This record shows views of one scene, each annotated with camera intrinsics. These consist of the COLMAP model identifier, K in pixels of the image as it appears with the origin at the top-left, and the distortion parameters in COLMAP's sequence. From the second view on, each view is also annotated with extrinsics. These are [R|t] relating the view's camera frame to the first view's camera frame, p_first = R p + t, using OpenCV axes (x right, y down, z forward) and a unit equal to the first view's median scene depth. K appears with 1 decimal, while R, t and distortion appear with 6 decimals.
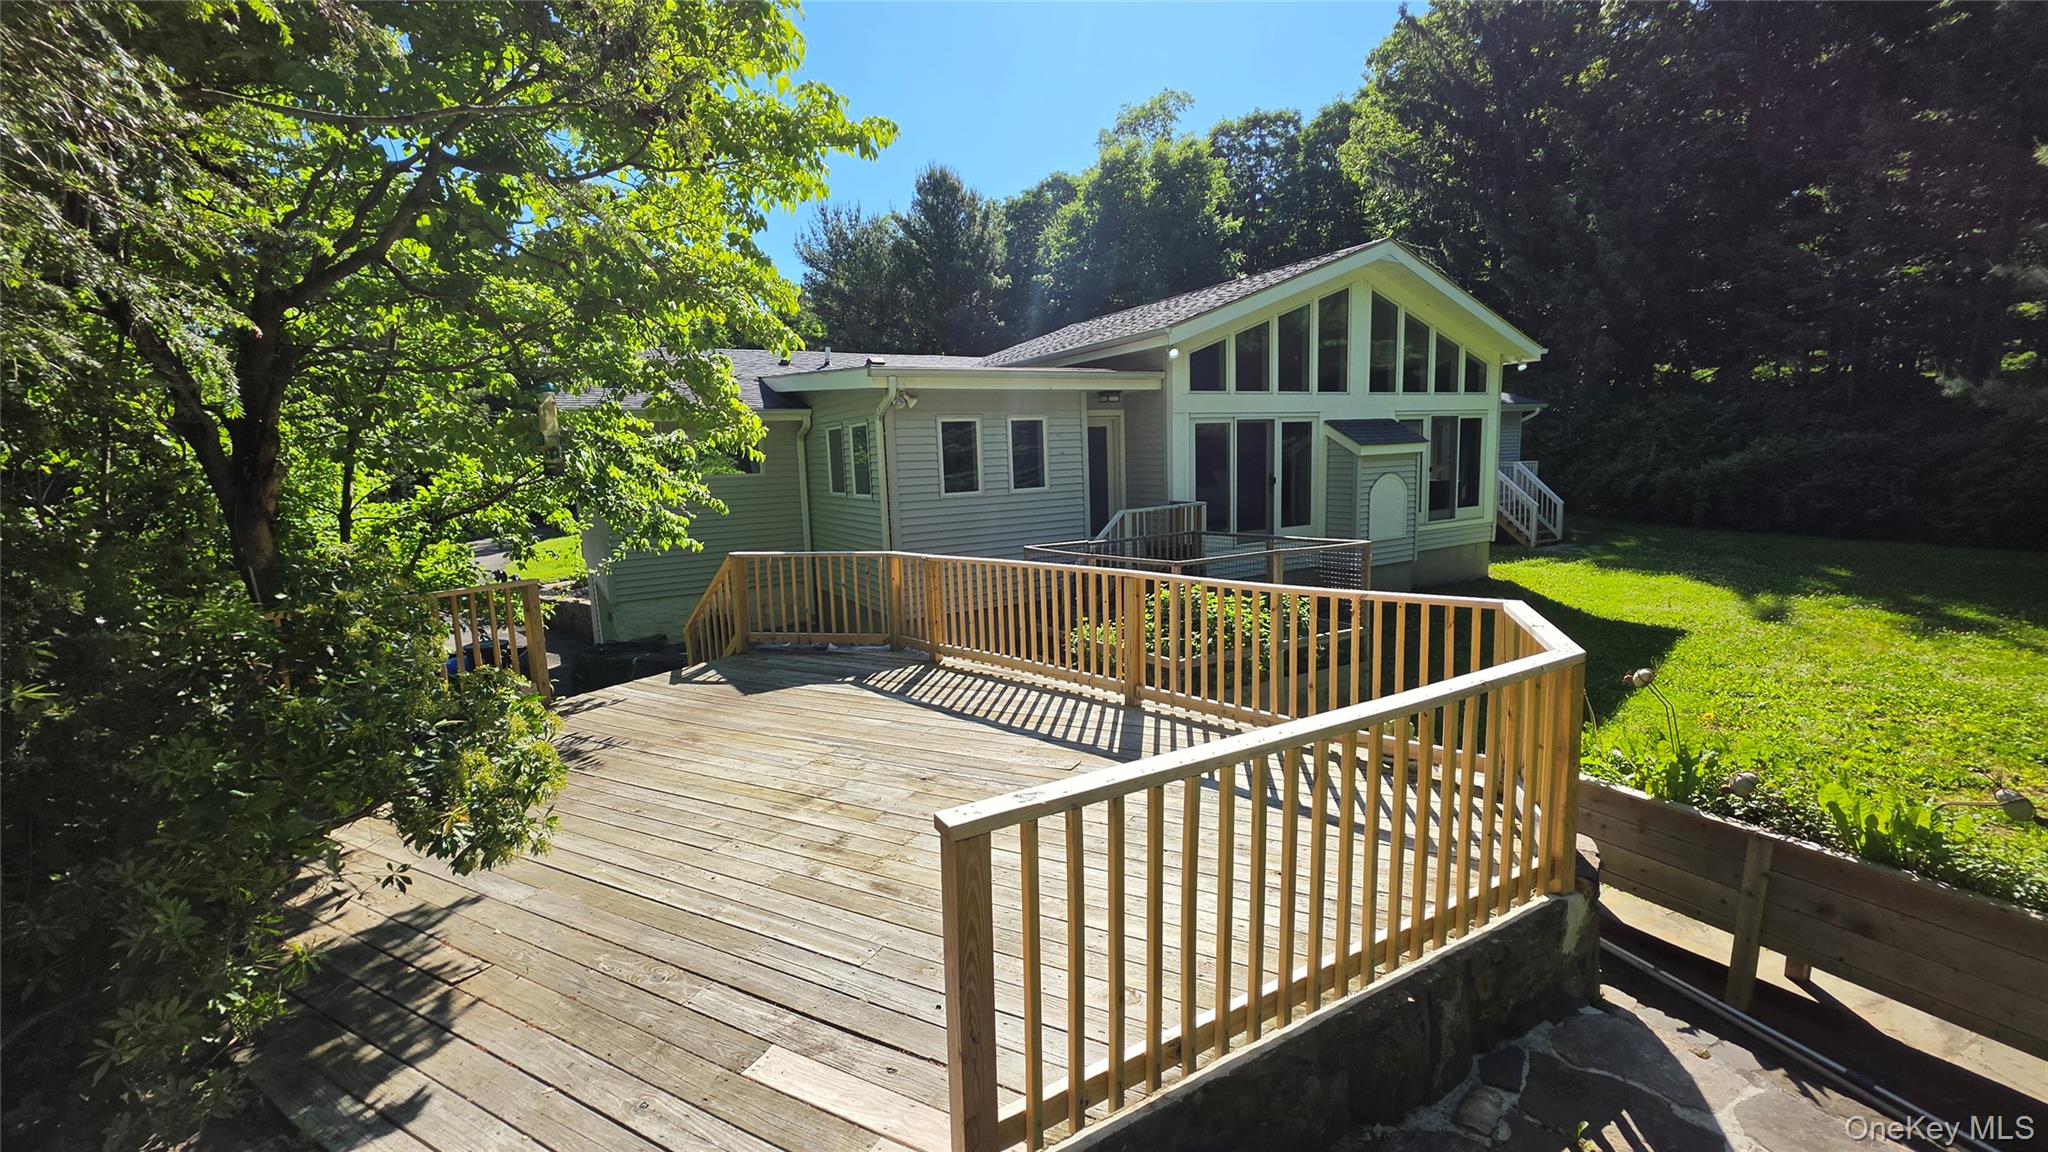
lens RADIAL K [[797.5, 0, 1024.0], [0, 797.5, 576.0], [0, 0, 1]] dist [0.000381, 0.000242]
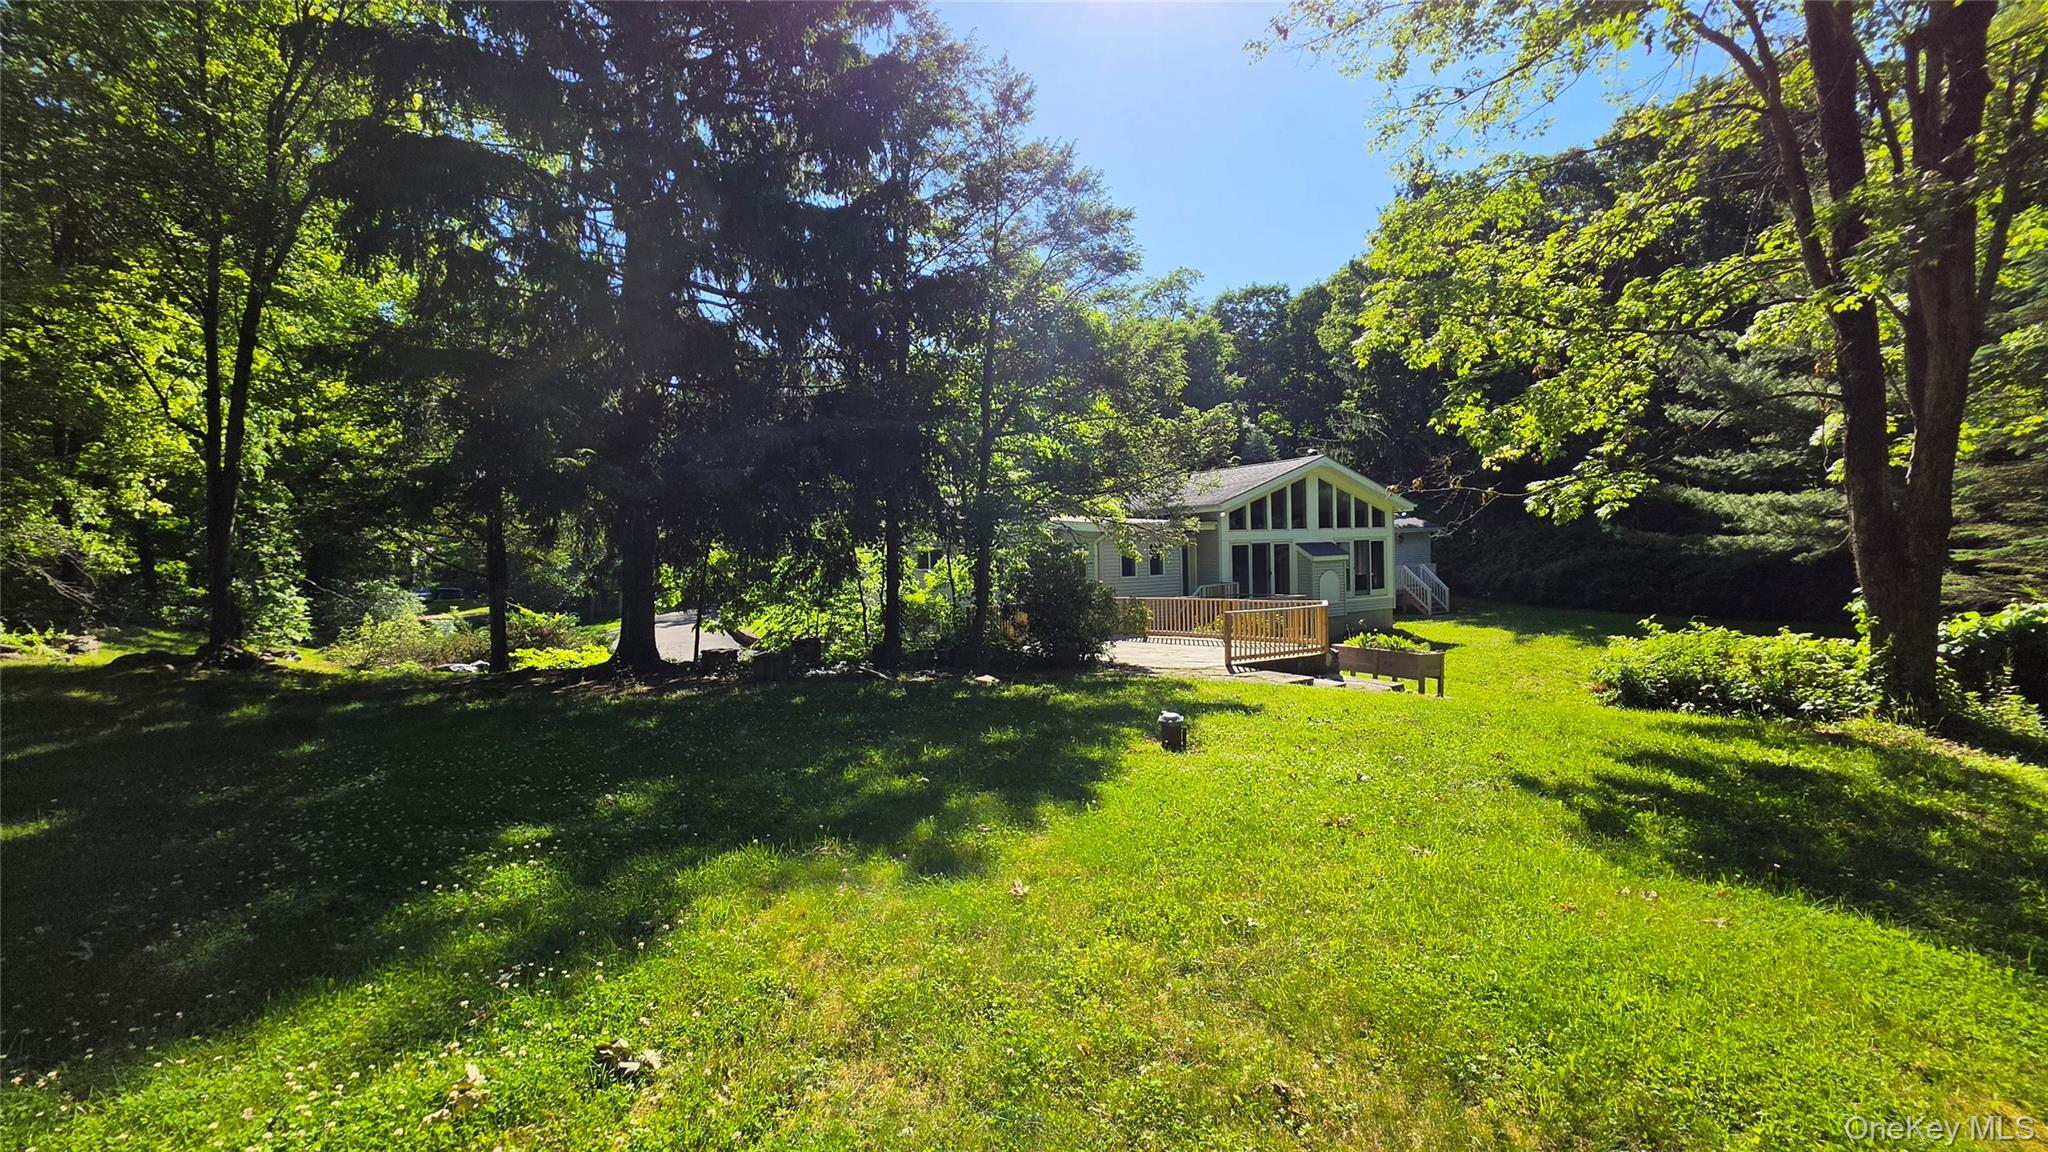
lens RADIAL K [[797.5, 0, 1024.0], [0, 797.5, 576.0], [0, 0, 1]] dist [0.000381, 0.000242]
pose [[0.999935, 0.009517, -0.006305, -0.260730], [-0.010192, 0.993027, -0.117442, 0.114925], [0.005143, 0.117498, 0.993060, -0.879585]]
